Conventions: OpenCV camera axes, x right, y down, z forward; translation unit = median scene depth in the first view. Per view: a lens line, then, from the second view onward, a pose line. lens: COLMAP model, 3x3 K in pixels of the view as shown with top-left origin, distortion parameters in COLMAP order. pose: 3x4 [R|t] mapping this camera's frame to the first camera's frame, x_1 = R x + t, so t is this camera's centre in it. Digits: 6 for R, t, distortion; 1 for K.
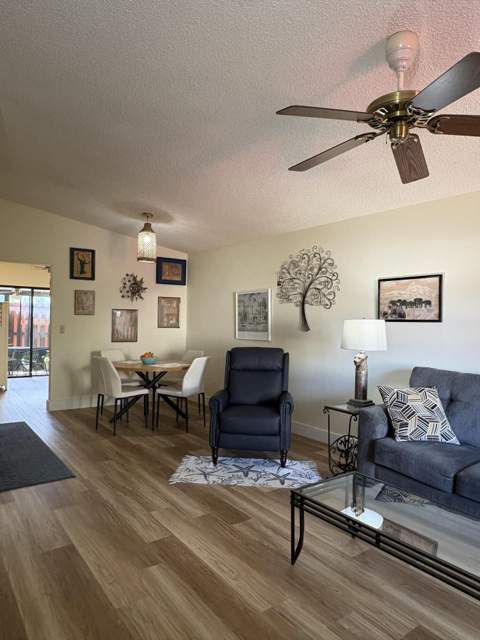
lens RADIAL K [[429.7, 0, 240.0], [0, 429.7, 320.0], [0, 0, 1]] dist [0.002473, -0.001073]
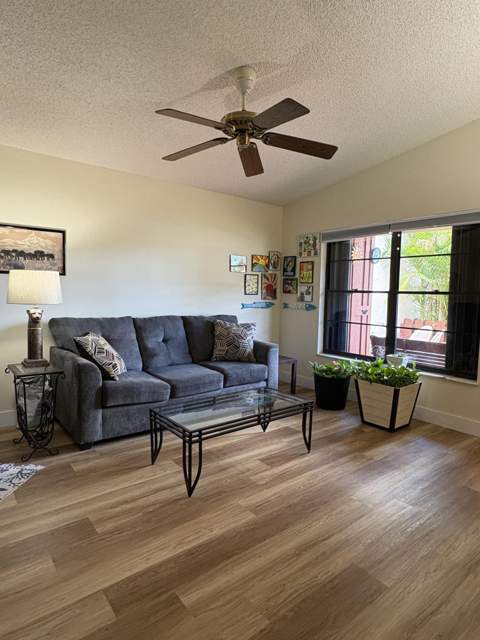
lens RADIAL K [[372.9, 0, 240.0], [0, 372.9, 320.0], [0, 0, 1]] dist [0.001446, 0.000458]
pose [[-0.030659, -0.098078, 0.994706, -3.040991], [-0.017948, 0.995068, 0.097560, 0.107611], [-0.999369, -0.014862, -0.032268, 3.548803]]
